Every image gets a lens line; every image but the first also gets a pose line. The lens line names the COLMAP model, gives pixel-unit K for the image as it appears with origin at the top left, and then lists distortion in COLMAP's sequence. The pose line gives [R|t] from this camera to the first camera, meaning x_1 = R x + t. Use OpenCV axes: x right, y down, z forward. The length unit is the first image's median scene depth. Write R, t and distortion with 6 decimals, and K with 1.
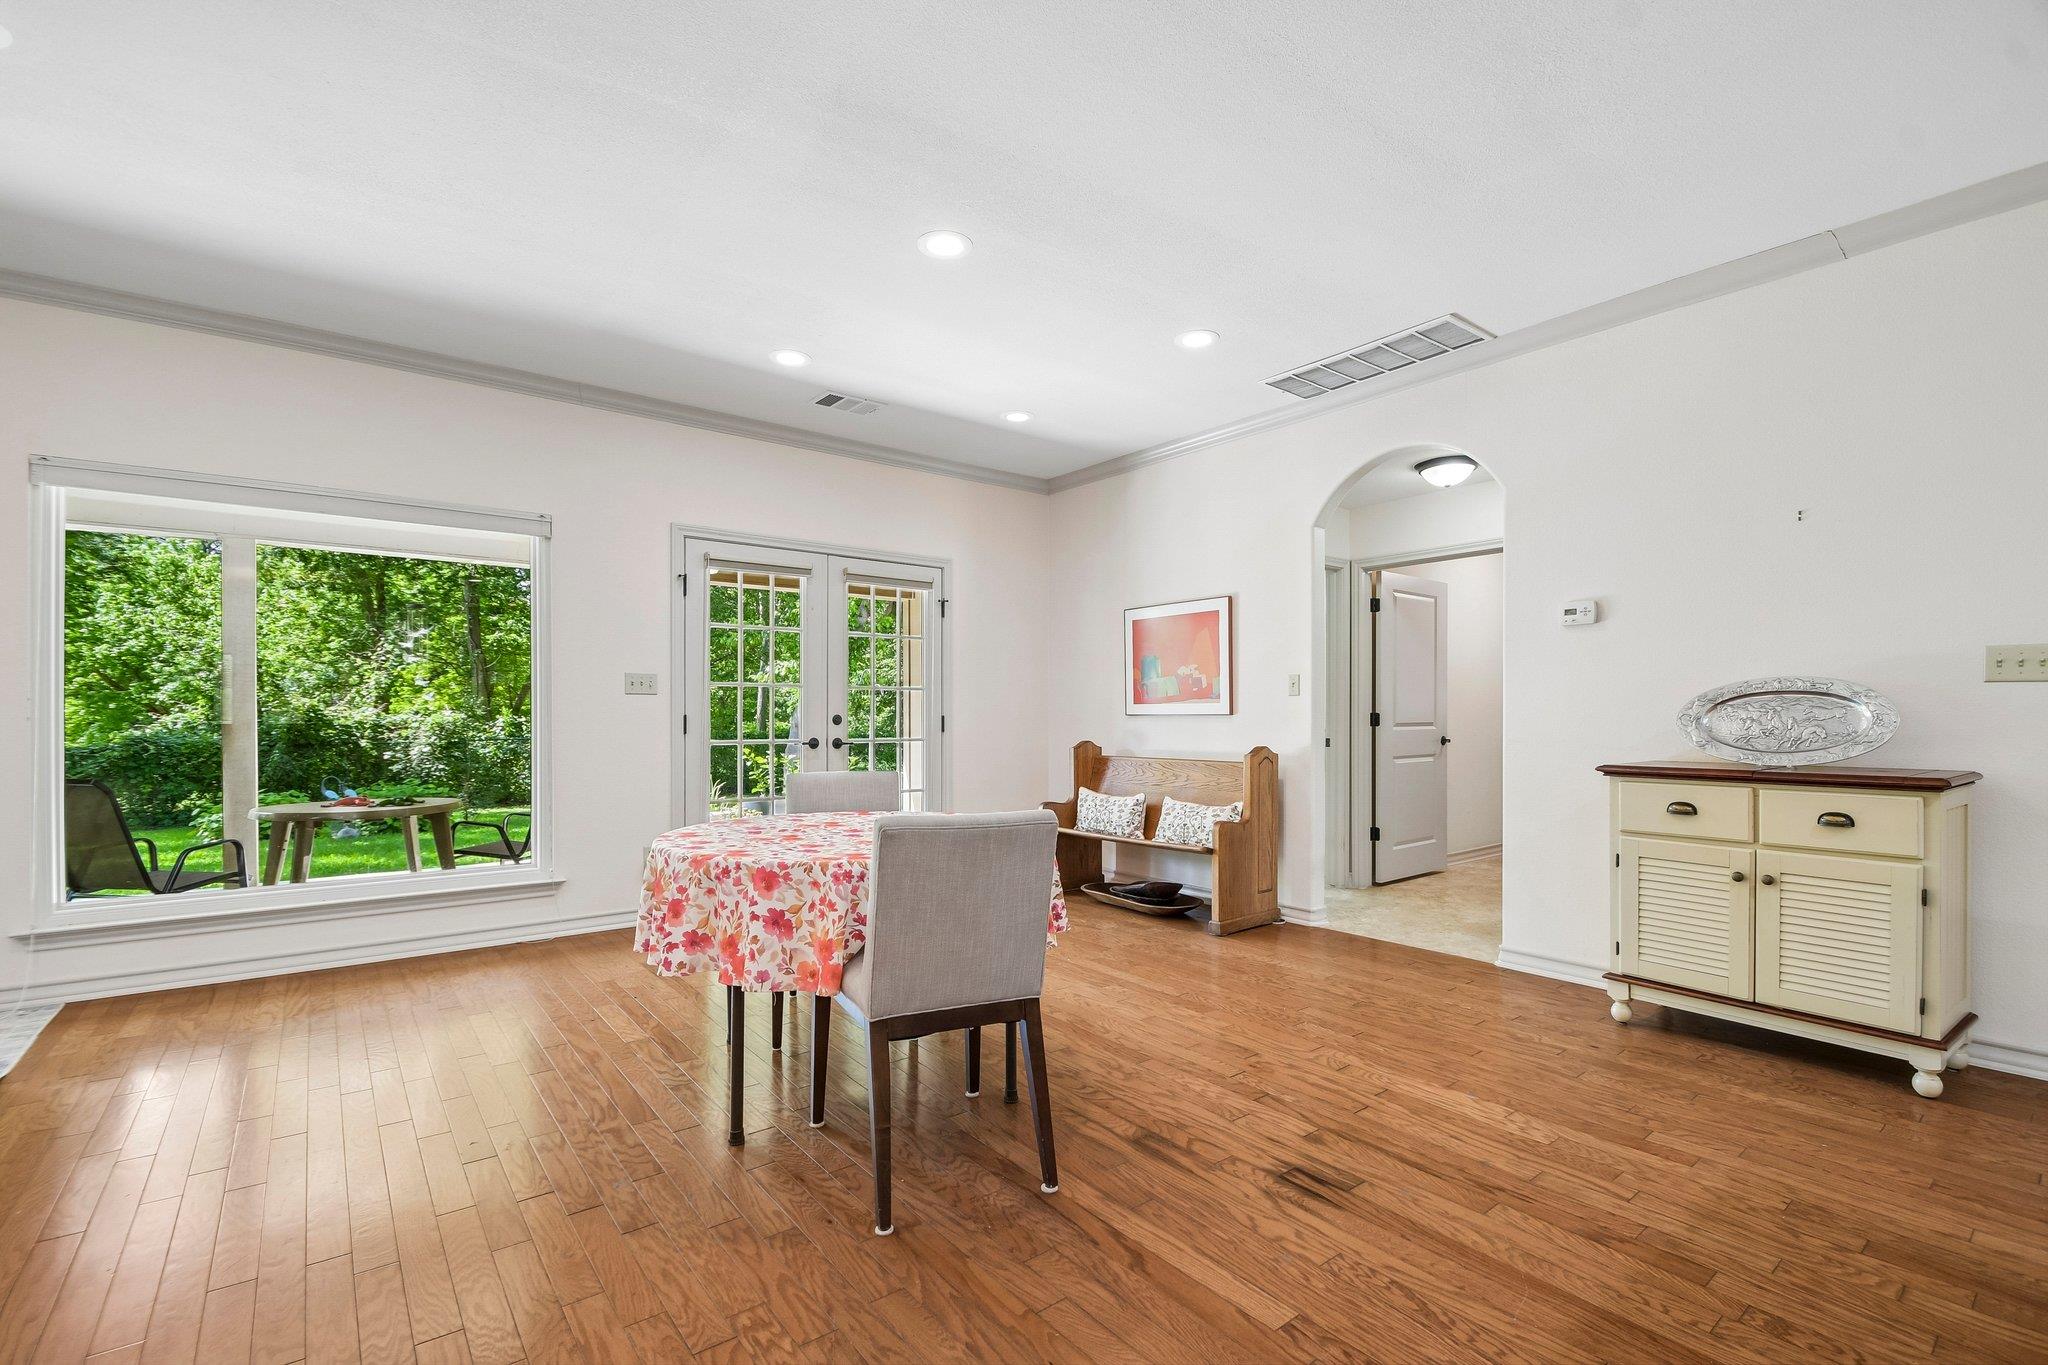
lens RADIAL K [[901.9, 0, 1017.8], [0, 901.9, 717.5], [0, 0, 1]] dist [0.013059, -0.014793]
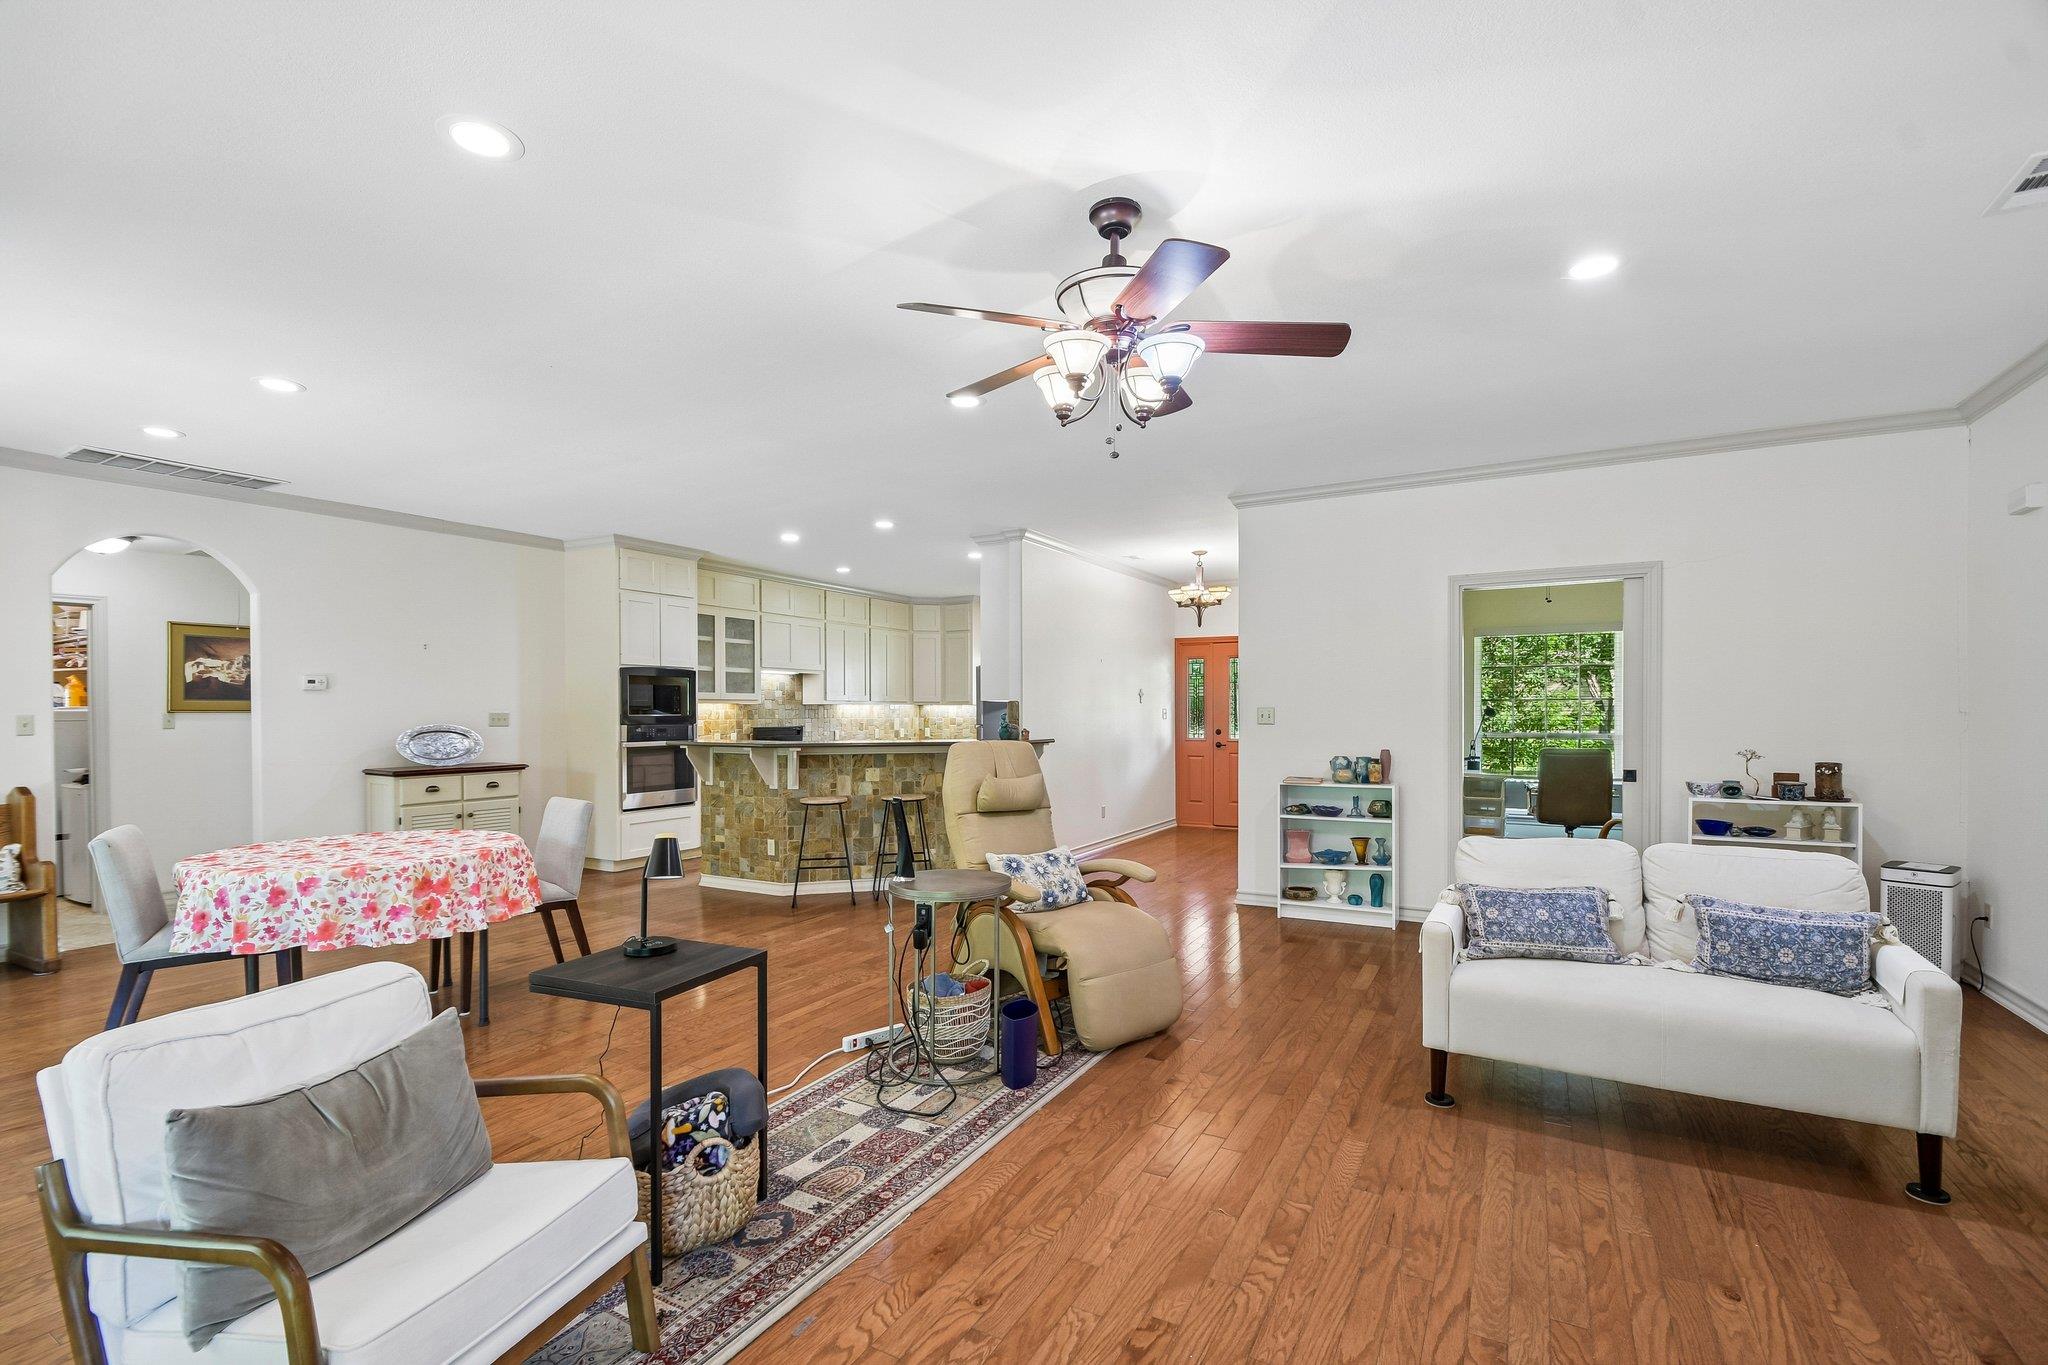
lens RADIAL K [[901.9, 0, 1017.8], [0, 901.9, 717.5], [0, 0, 1]] dist [0.013059, -0.014793]
pose [[-0.383744, -0.005406, 0.923424, -1.629316], [0.009350, 0.999909, 0.009740, -0.067487], [-0.923392, 0.012372, -0.383659, 0.545738]]
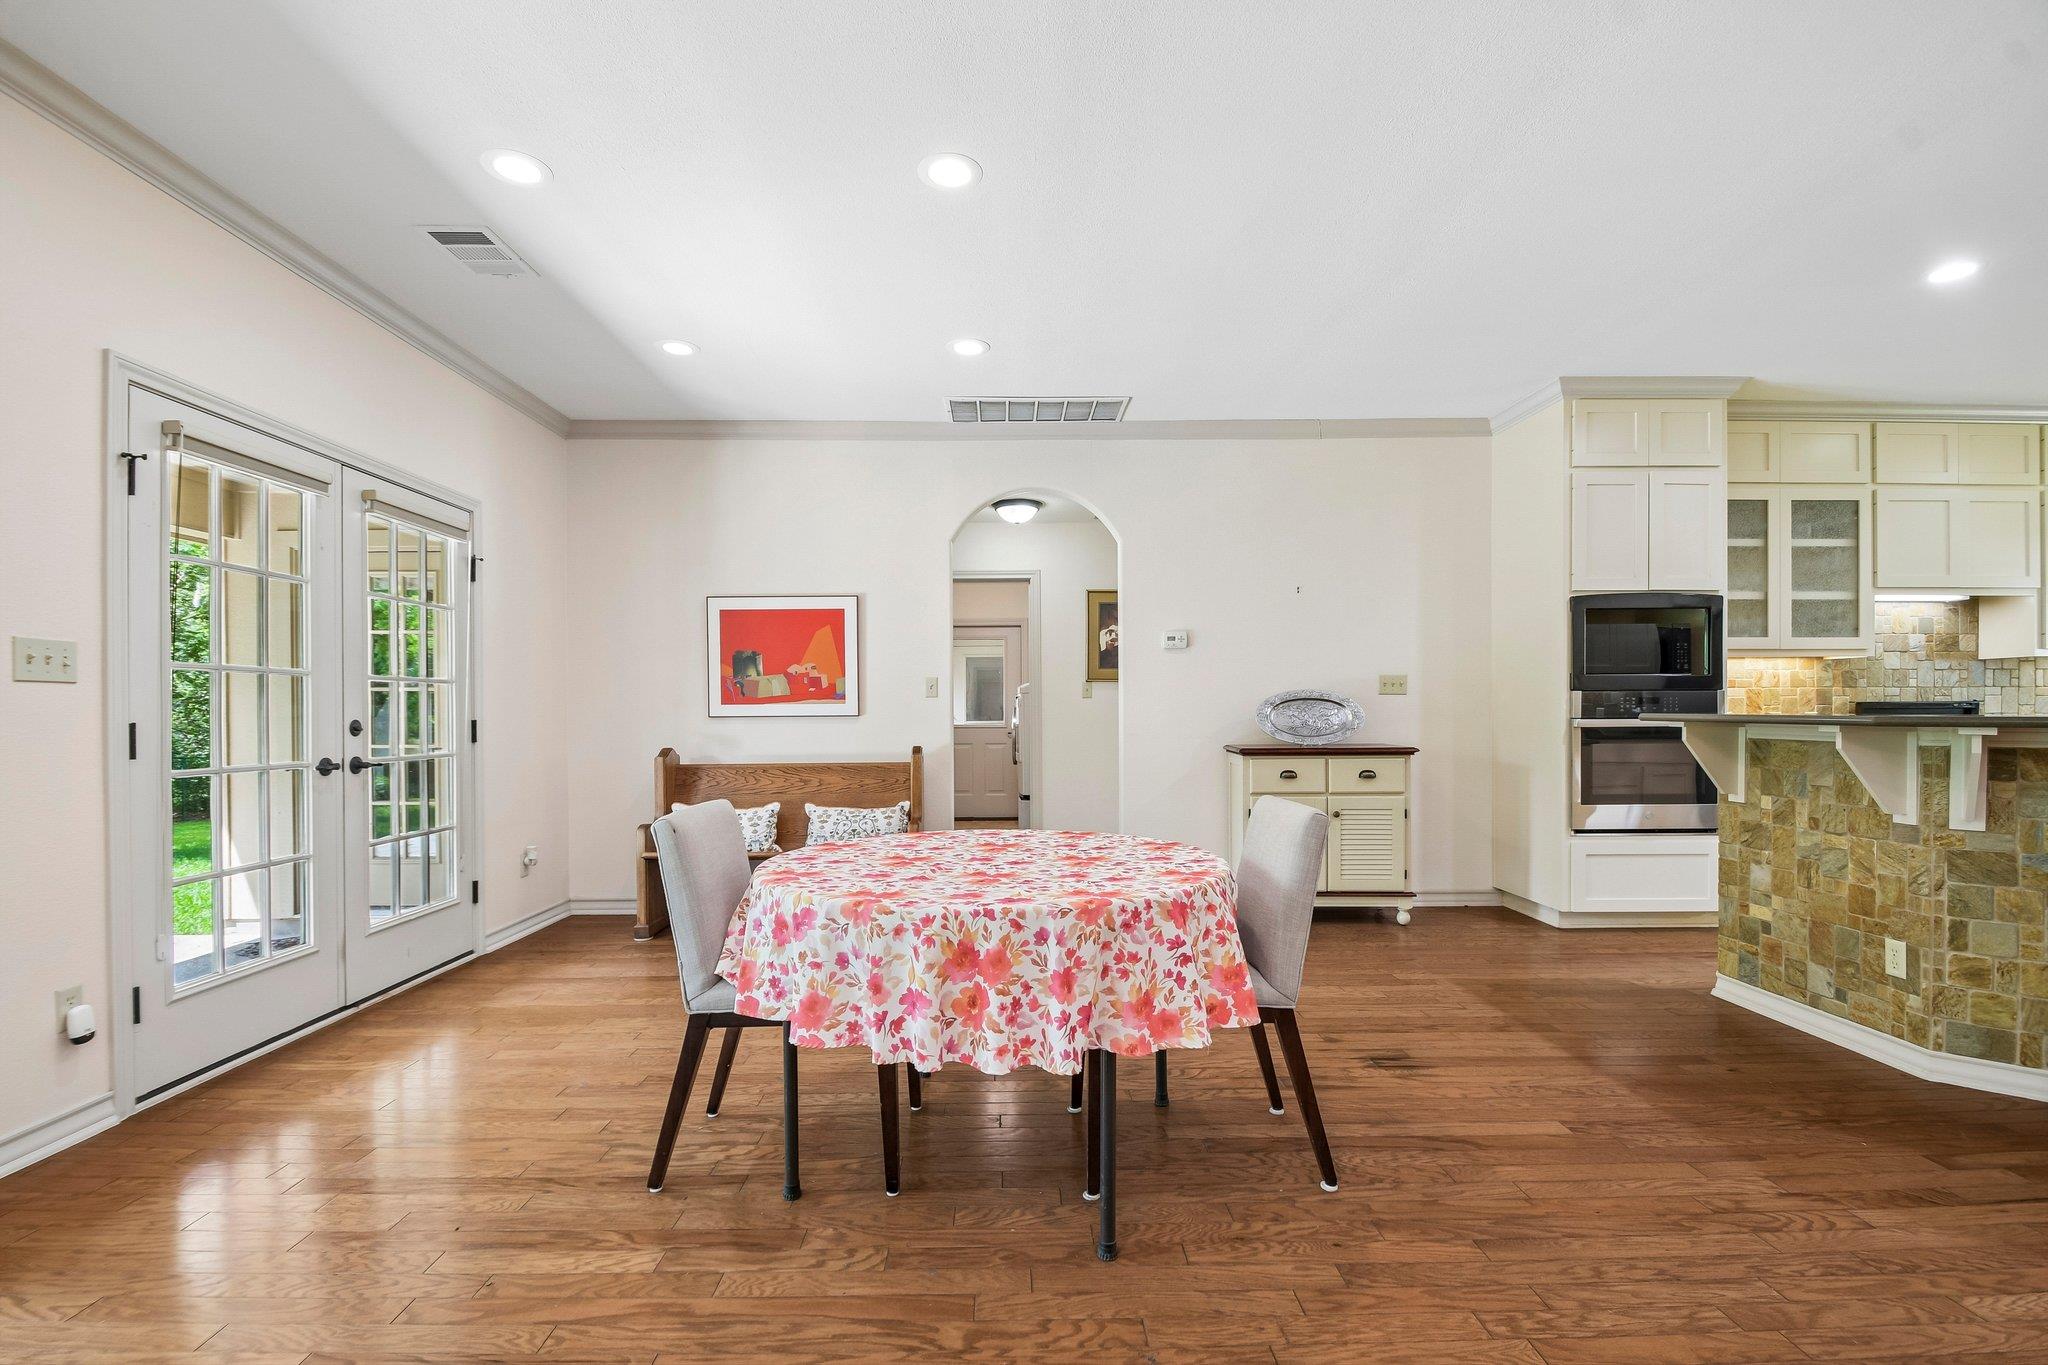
lens RADIAL K [[901.9, 0, 1017.8], [0, 901.9, 717.5], [0, 0, 1]] dist [0.013059, -0.014793]
pose [[0.602309, -0.008768, 0.798215, -0.740189], [0.009017, 0.999951, 0.004180, -0.006101], [-0.798212, 0.004680, 0.602358, 0.434282]]
